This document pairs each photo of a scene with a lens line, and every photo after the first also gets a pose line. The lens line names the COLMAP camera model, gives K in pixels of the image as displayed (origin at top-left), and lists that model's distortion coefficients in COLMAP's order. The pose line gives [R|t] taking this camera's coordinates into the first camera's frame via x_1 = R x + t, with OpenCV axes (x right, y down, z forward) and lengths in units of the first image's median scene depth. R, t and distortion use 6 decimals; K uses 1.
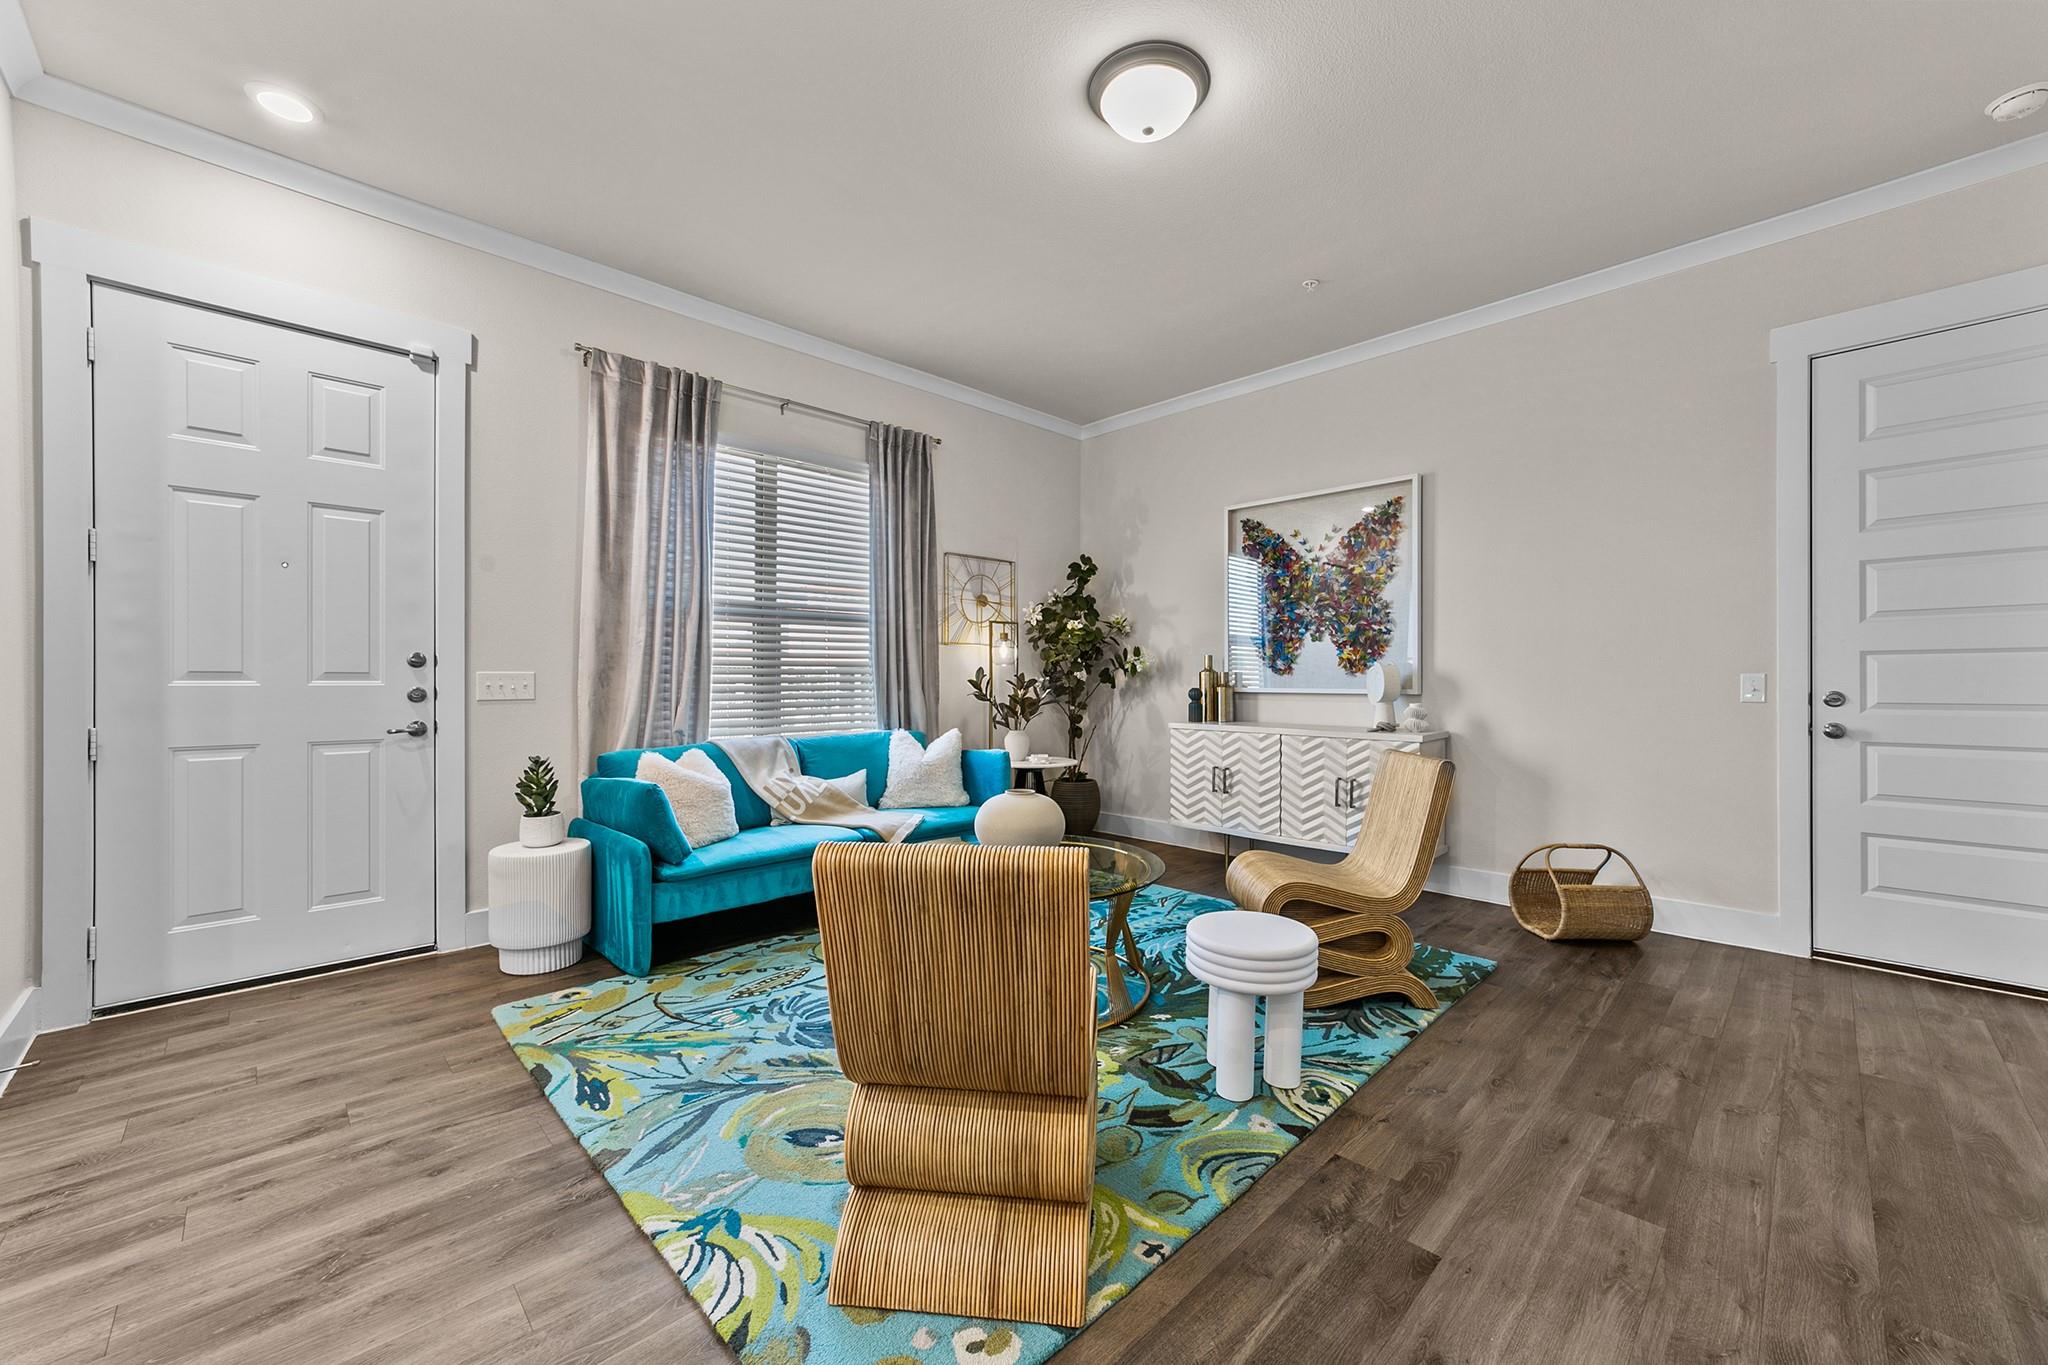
lens RADIAL K [[793.6, 0, 1030.8], [0, 793.6, 677.7], [0, 0, 1]] dist [-0.020652, 0.009069]
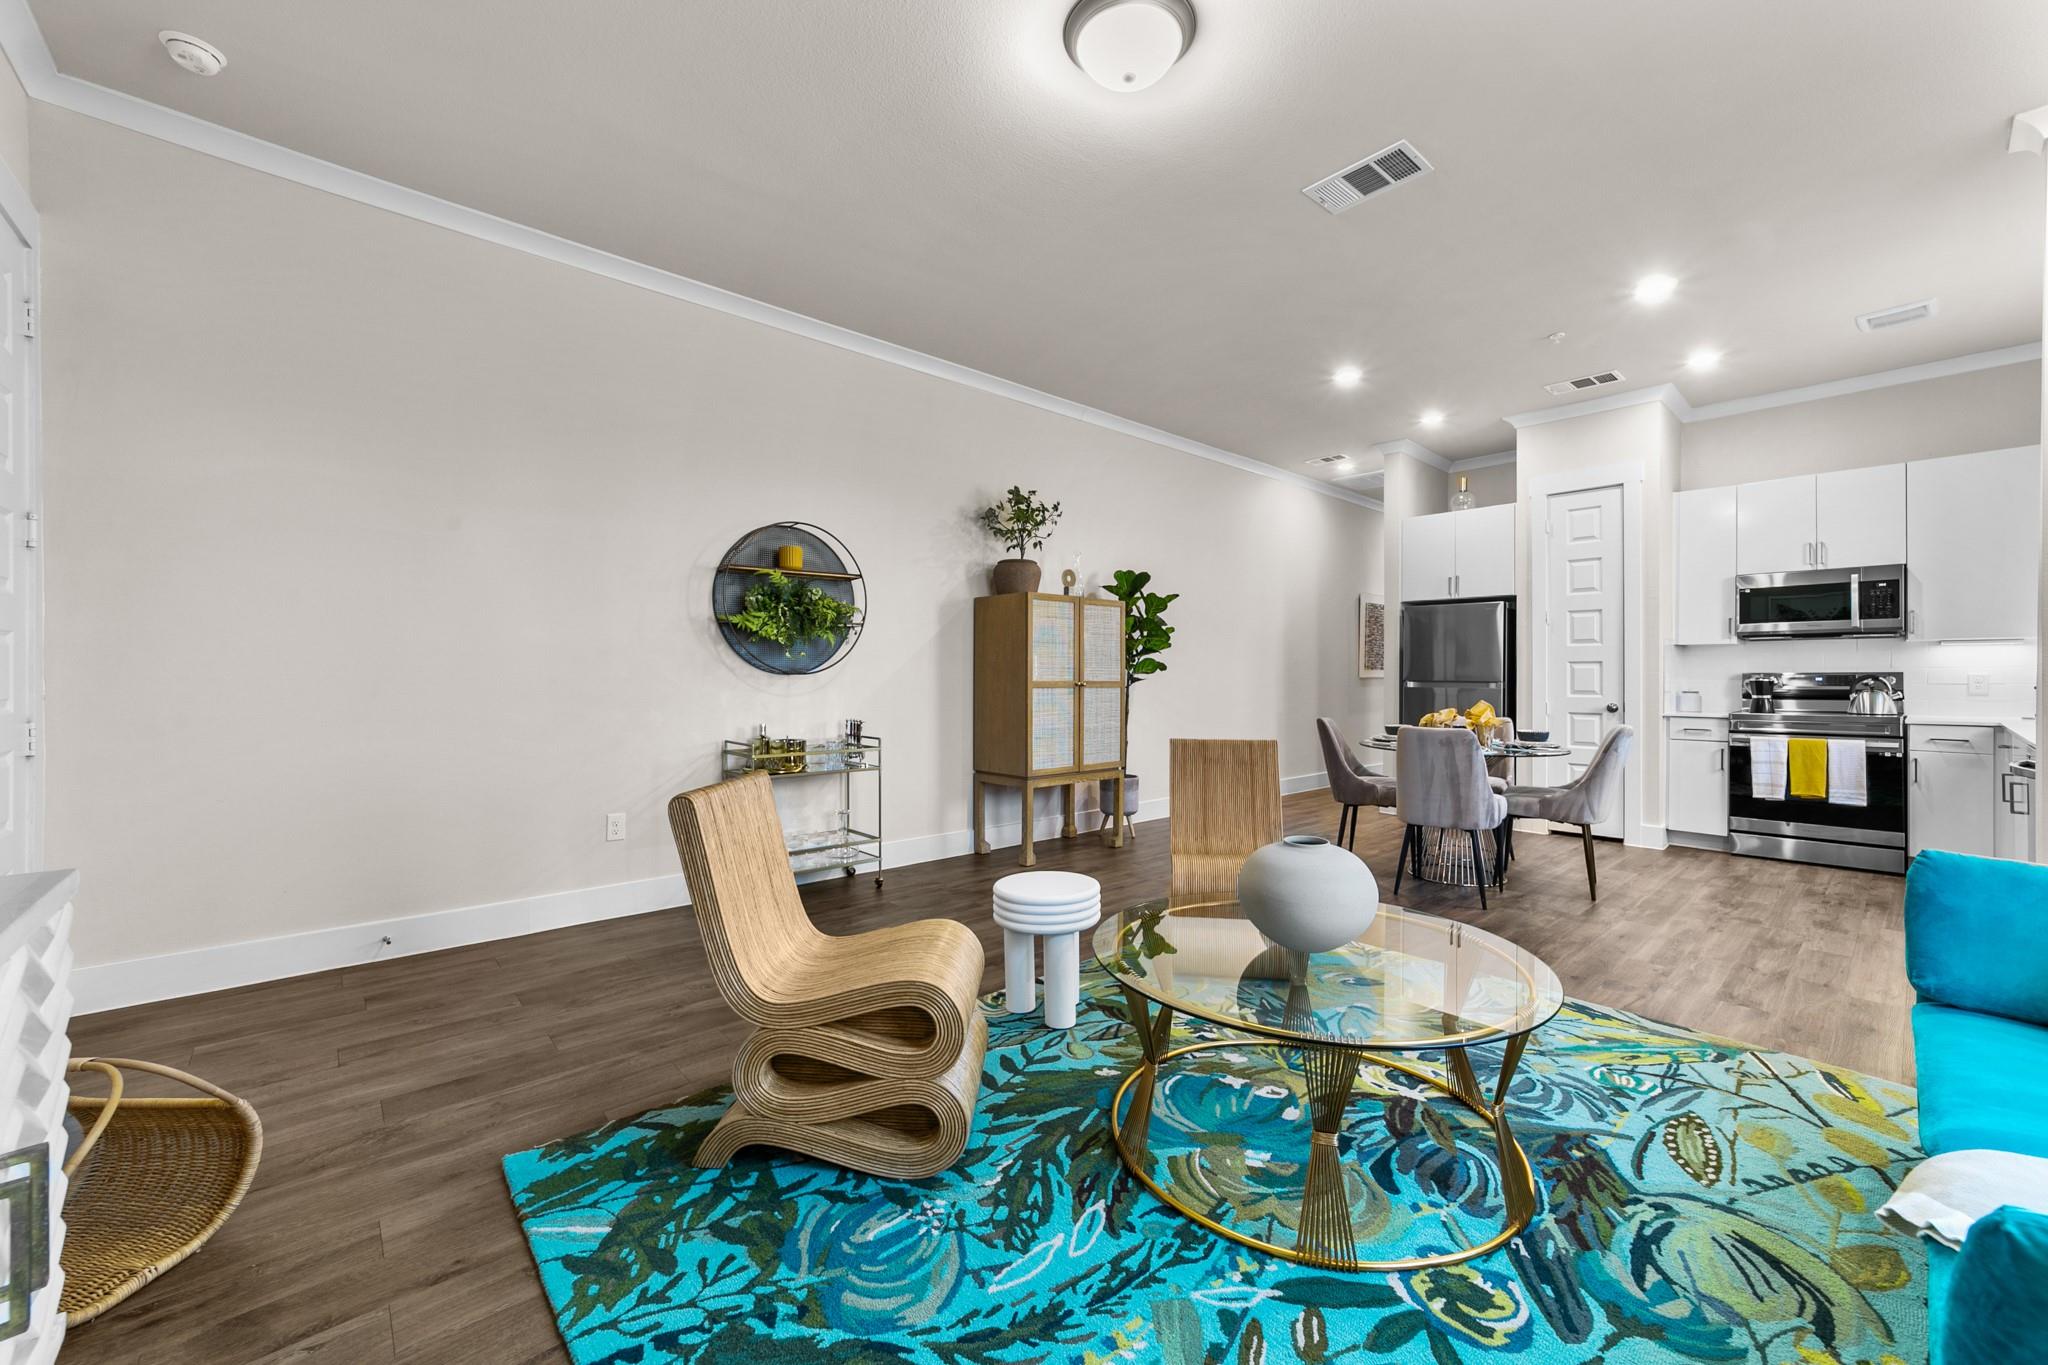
lens RADIAL K [[790.7, 0, 1027.9], [0, 790.7, 676.4], [0, 0, 1]] dist [-0.020490, 0.008611]
pose [[-0.998731, -0.004443, 0.050158, 0.143717], [-0.004432, 0.999990, 0.000331, 0.002999], [-0.050159, 0.000108, -0.998741, 1.268471]]
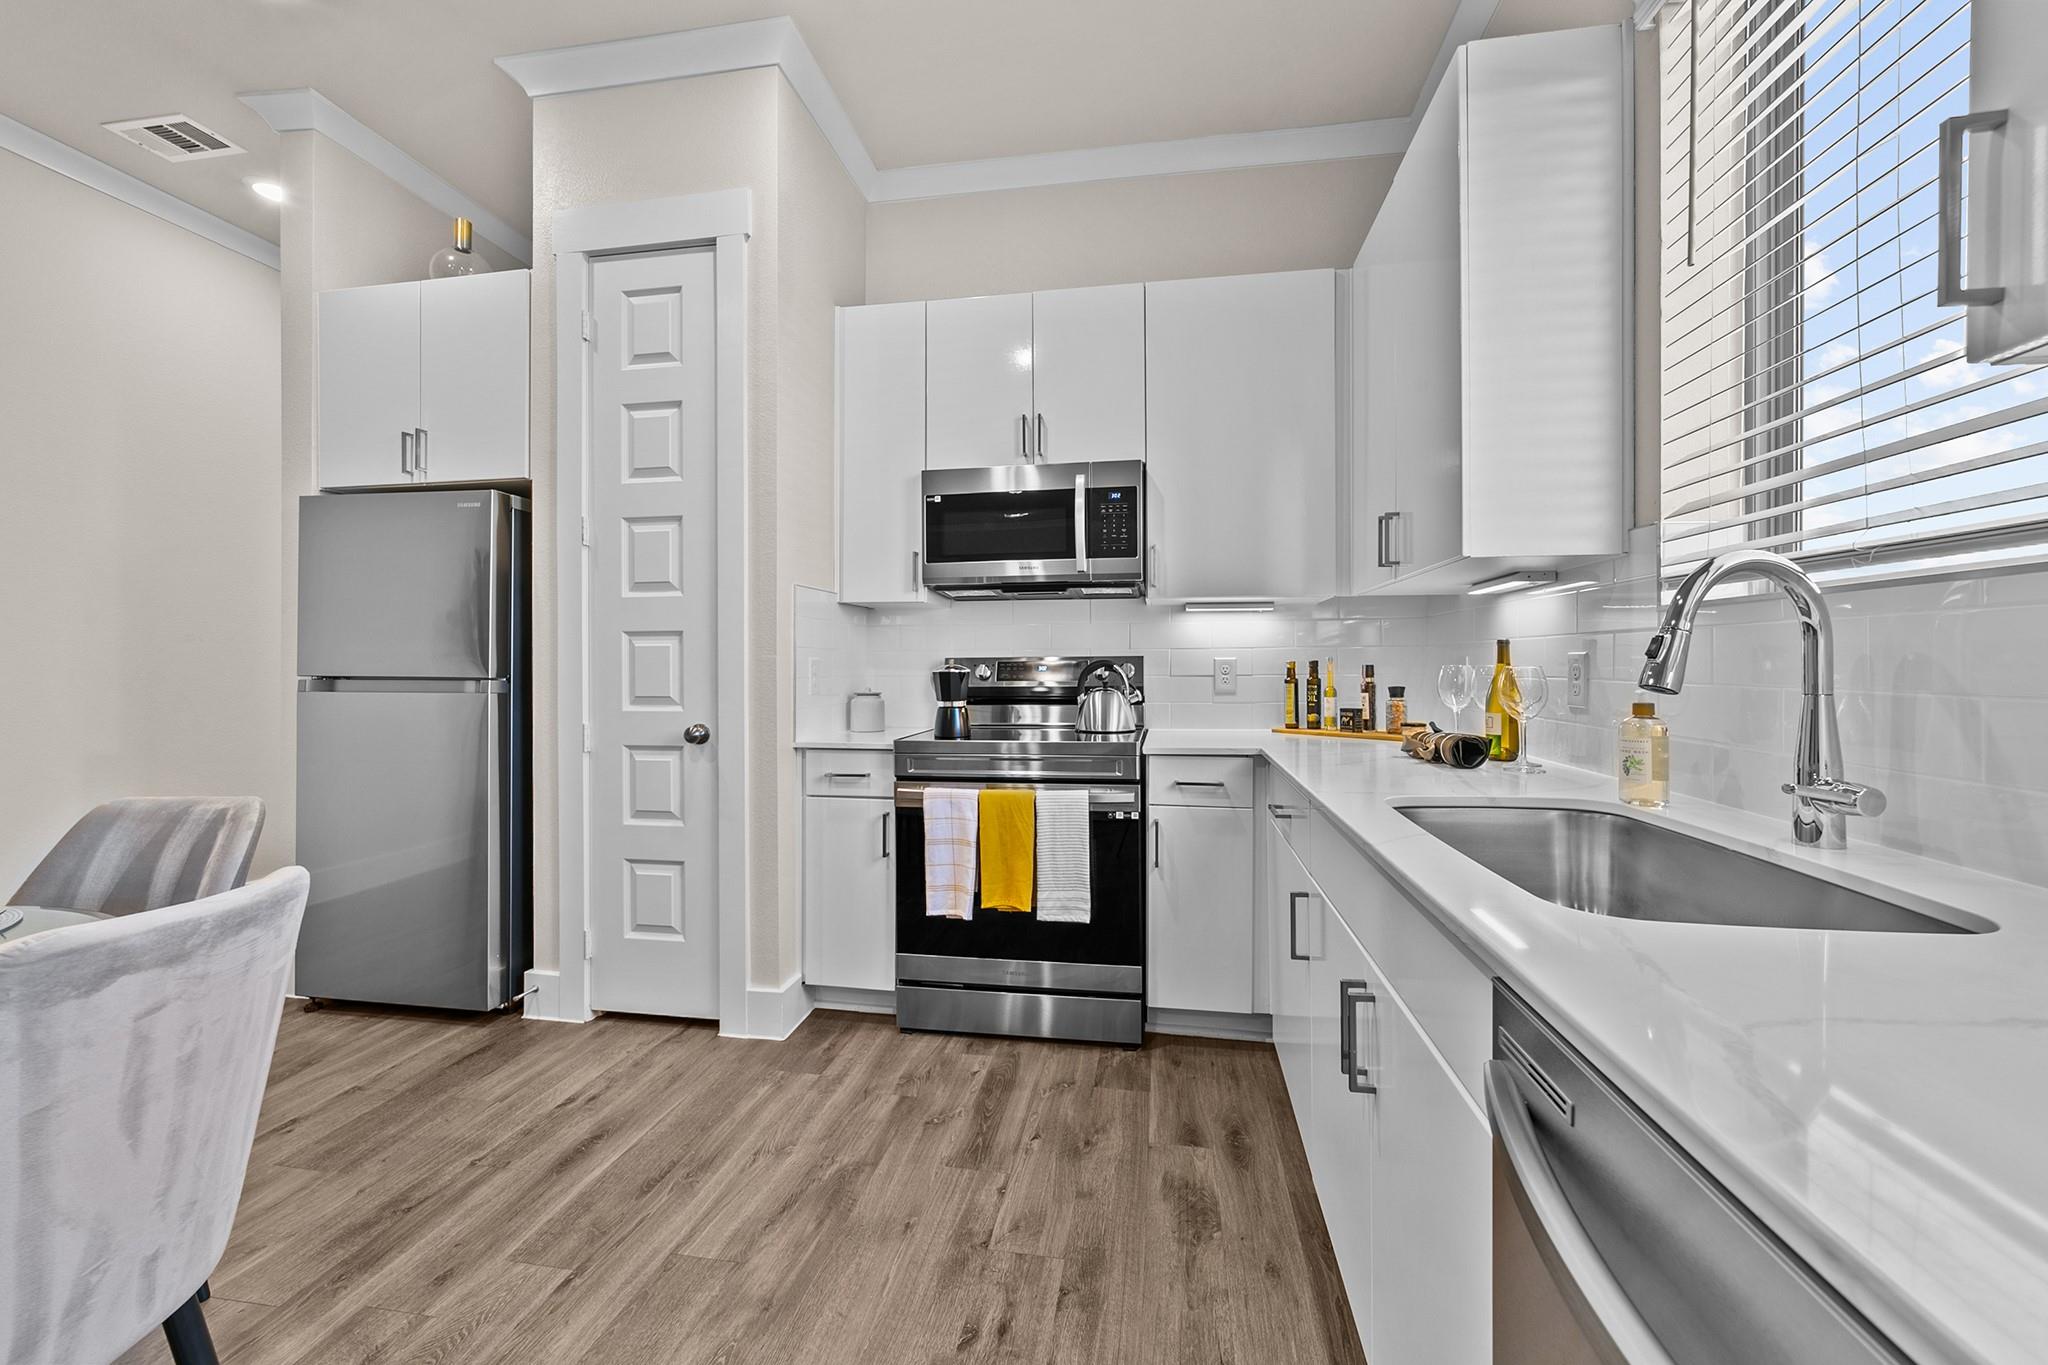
lens RADIAL K [[790.7, 0, 1027.9], [0, 790.7, 676.4], [0, 0, 1]] dist [-0.020490, 0.008611]
pose [[-0.810795, 0.006968, -0.585289, -0.679017], [0.001532, 0.999951, 0.009782, 0.001891], [0.585329, 0.007035, -0.810766, 0.479359]]
